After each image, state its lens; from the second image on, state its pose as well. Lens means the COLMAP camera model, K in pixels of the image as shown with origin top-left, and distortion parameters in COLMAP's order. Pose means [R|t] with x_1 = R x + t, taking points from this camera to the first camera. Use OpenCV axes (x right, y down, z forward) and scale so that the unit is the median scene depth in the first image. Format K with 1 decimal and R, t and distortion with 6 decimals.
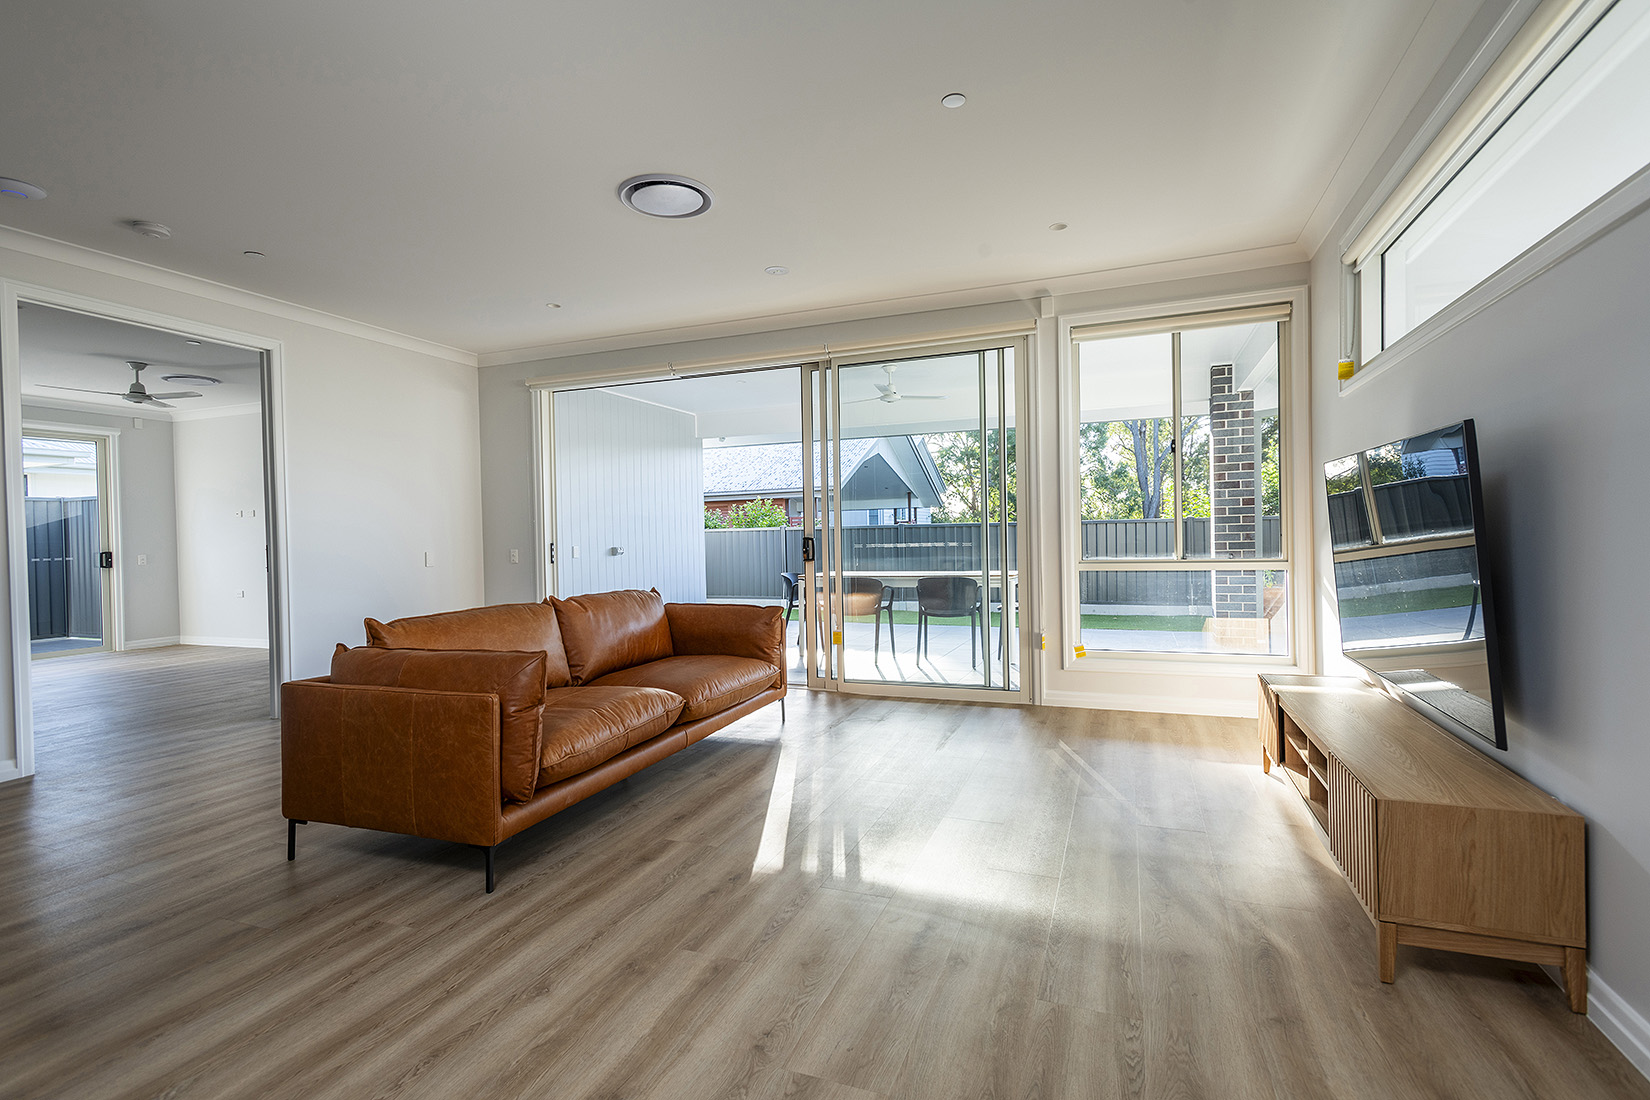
lens RADIAL K [[774.7, 0, 831.0], [0, 774.7, 550.7], [0, 0, 1]] dist [0.000376, 0.000213]
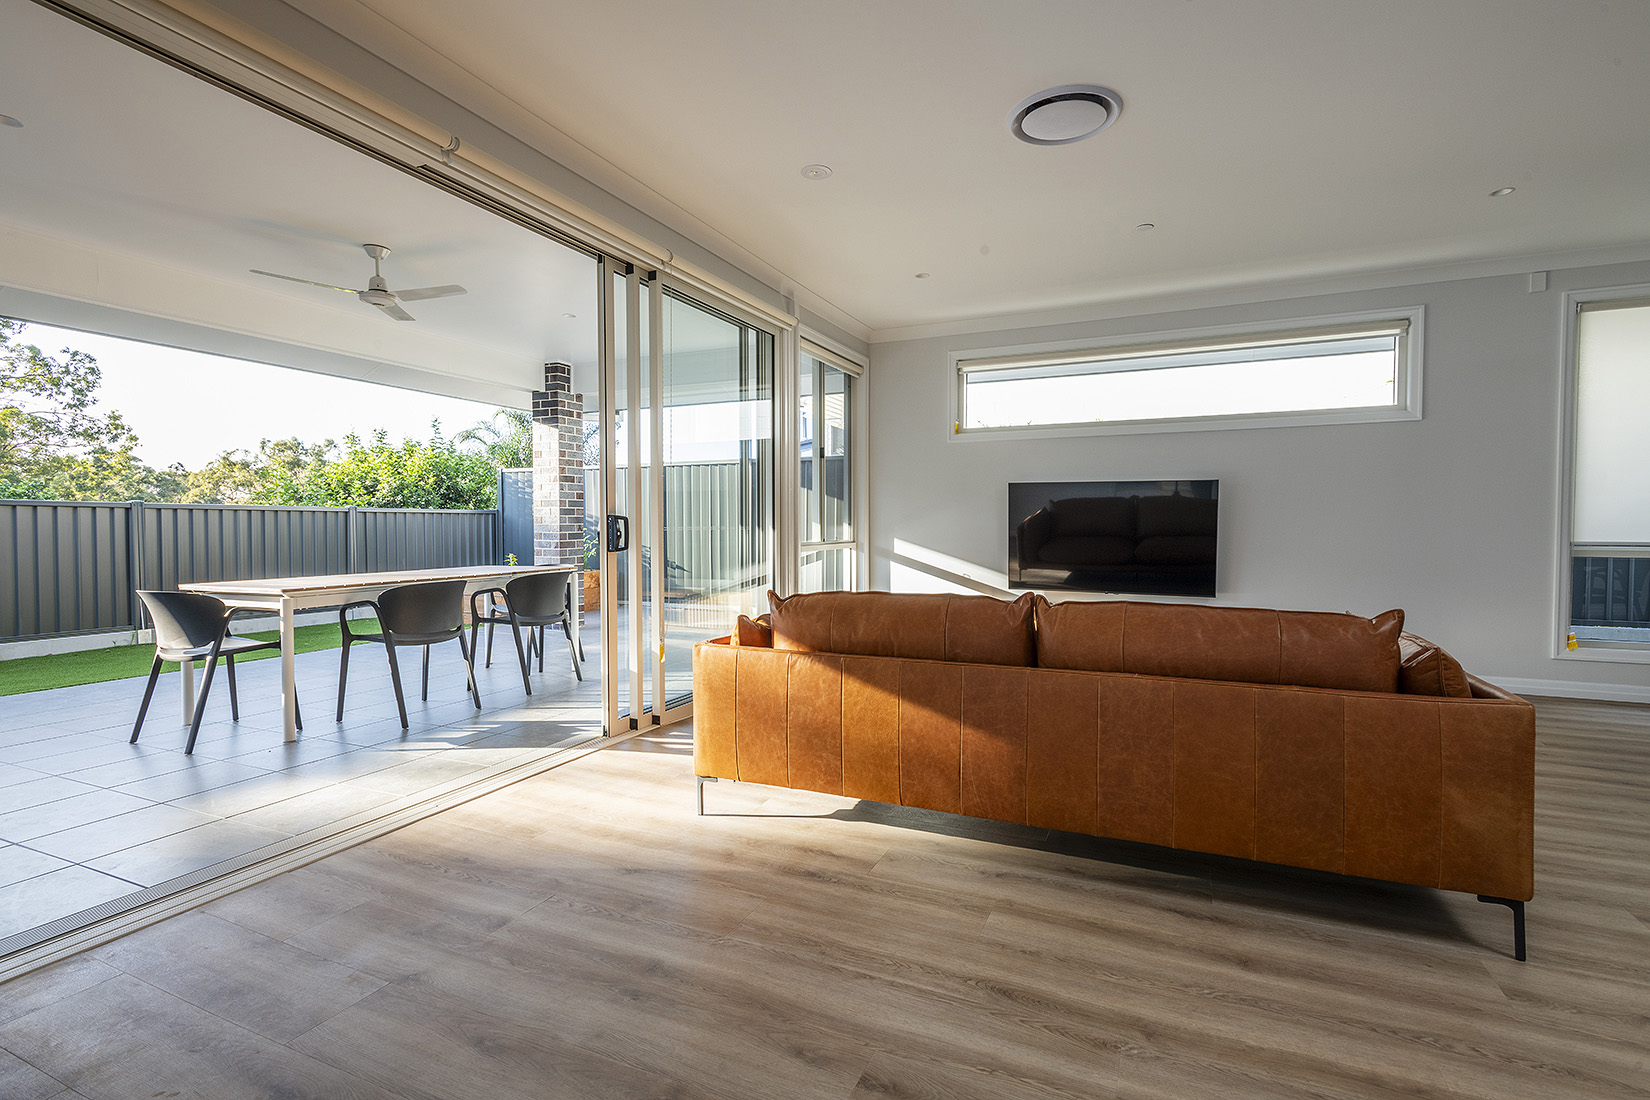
lens RADIAL K [[774.7, 0, 831.0], [0, 774.7, 550.7], [0, 0, 1]] dist [0.000376, 0.000213]
pose [[0.056580, -0.014023, 0.998300, -0.692083], [0.013469, 0.999821, 0.013281, 0.005527], [-0.998307, 0.012695, 0.056758, 0.766301]]
